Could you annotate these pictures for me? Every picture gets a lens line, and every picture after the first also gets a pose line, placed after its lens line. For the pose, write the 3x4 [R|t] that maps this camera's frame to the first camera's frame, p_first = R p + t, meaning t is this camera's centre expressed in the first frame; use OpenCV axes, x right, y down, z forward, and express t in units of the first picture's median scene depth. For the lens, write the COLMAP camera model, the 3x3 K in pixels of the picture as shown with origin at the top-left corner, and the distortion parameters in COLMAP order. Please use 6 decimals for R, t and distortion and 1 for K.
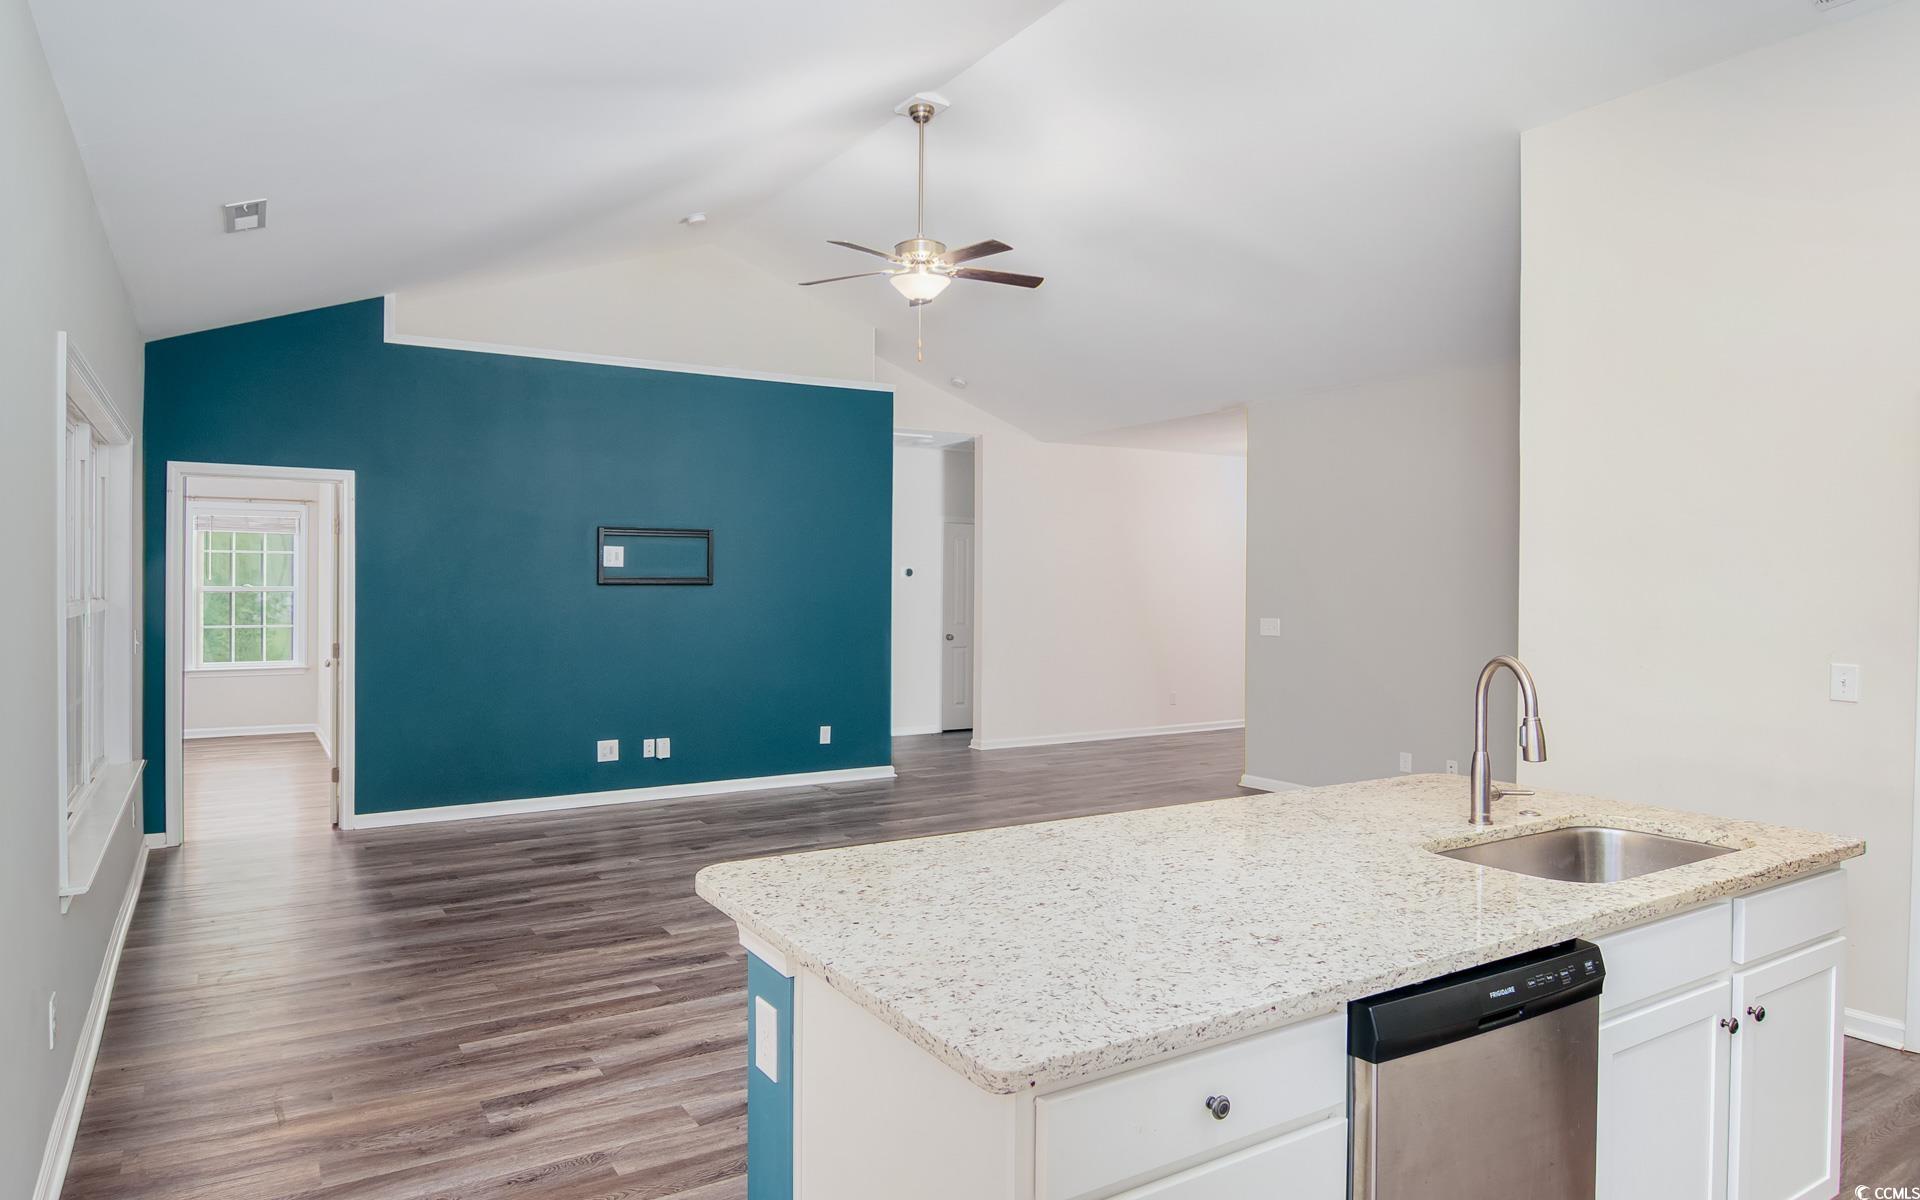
lens RADIAL K [[1062.5, 0, 956.2], [0, 1062.5, 624.3], [0, 0, 1]] dist [-0.004409, -0.000890]
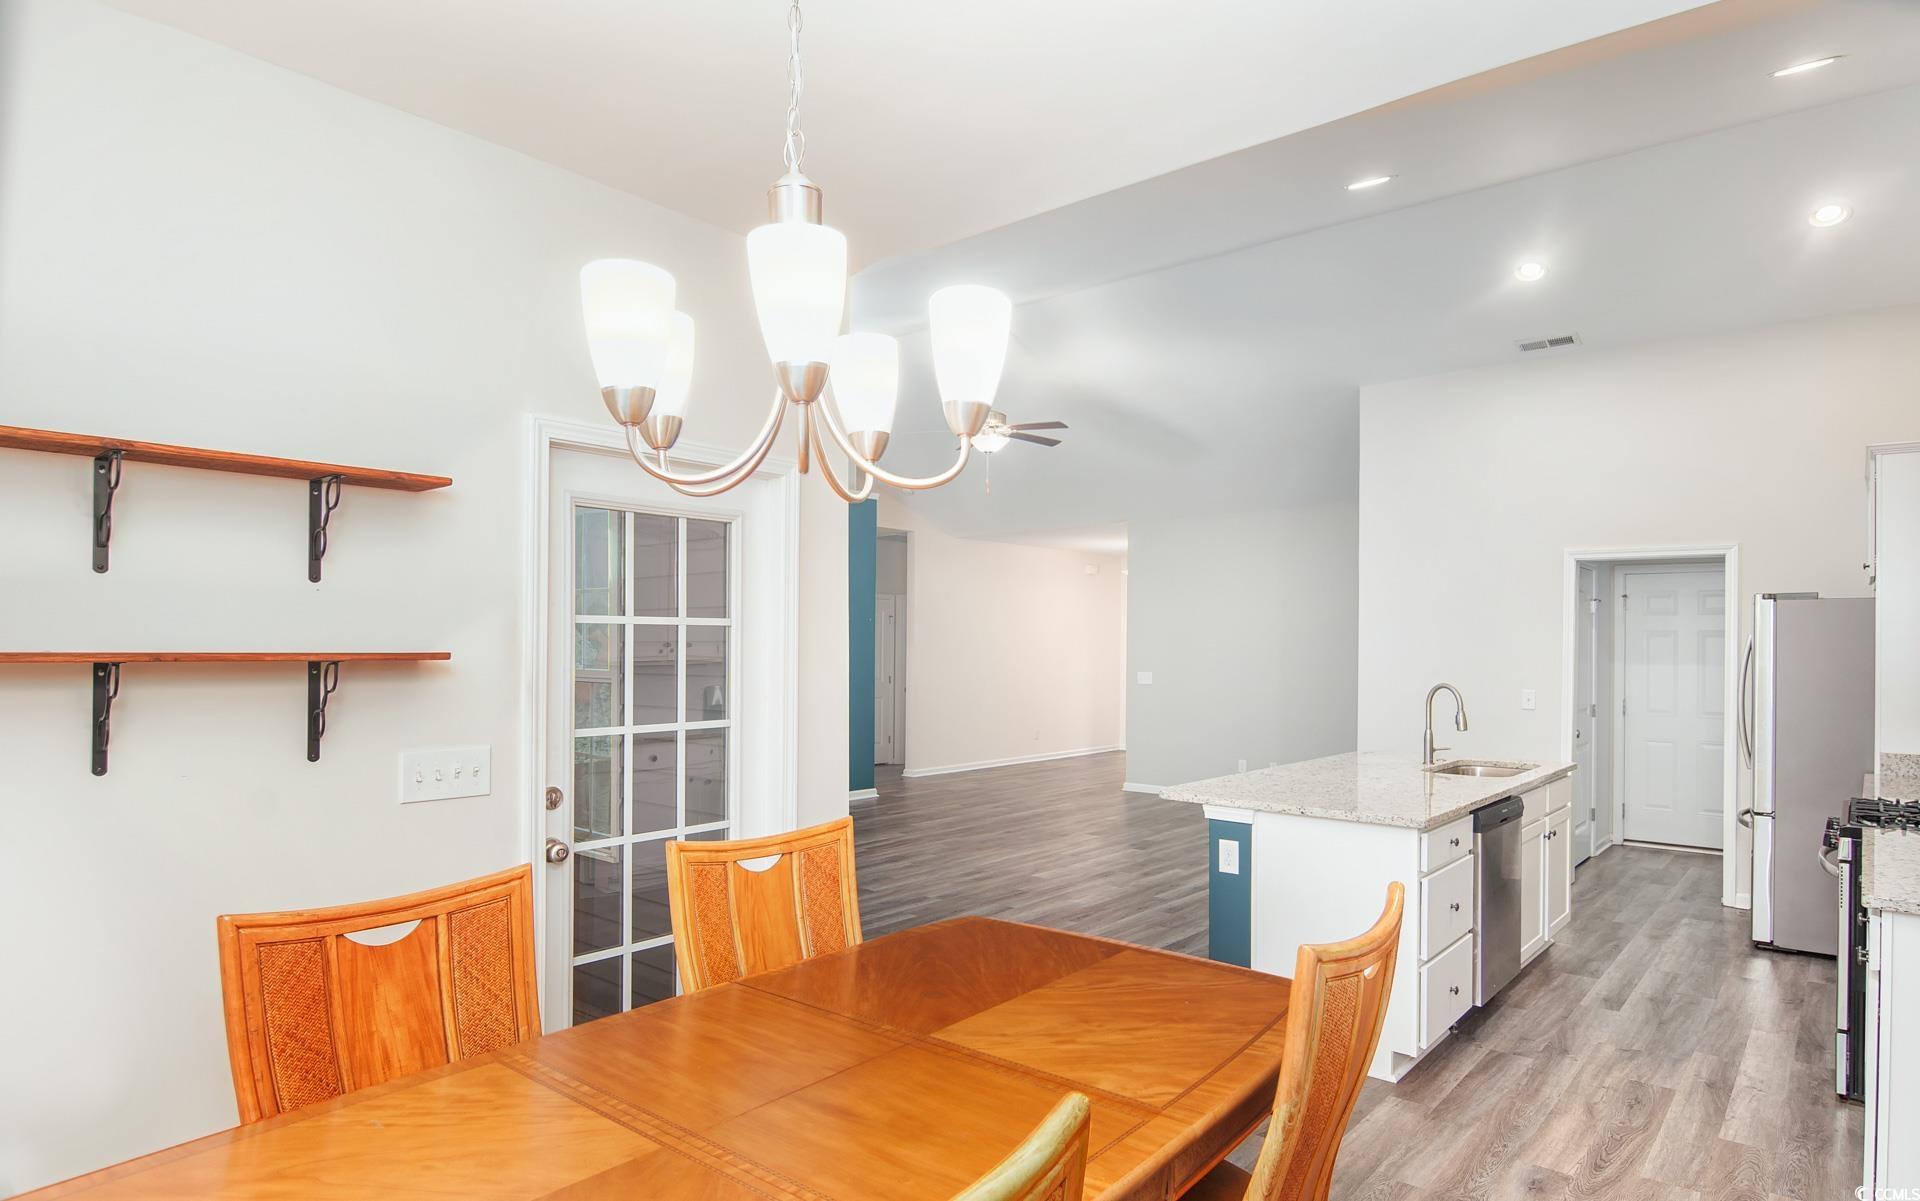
lens RADIAL K [[1031.3, 0, 964.7], [0, 1031.3, 673.3], [0, 0, 1]] dist [0.000603, 0.000276]
pose [[0.948156, -0.007534, 0.317717, -0.398116], [0.010982, 0.999899, -0.009060, 0.006745], [-0.317616, 0.012079, 0.948142, -0.249757]]
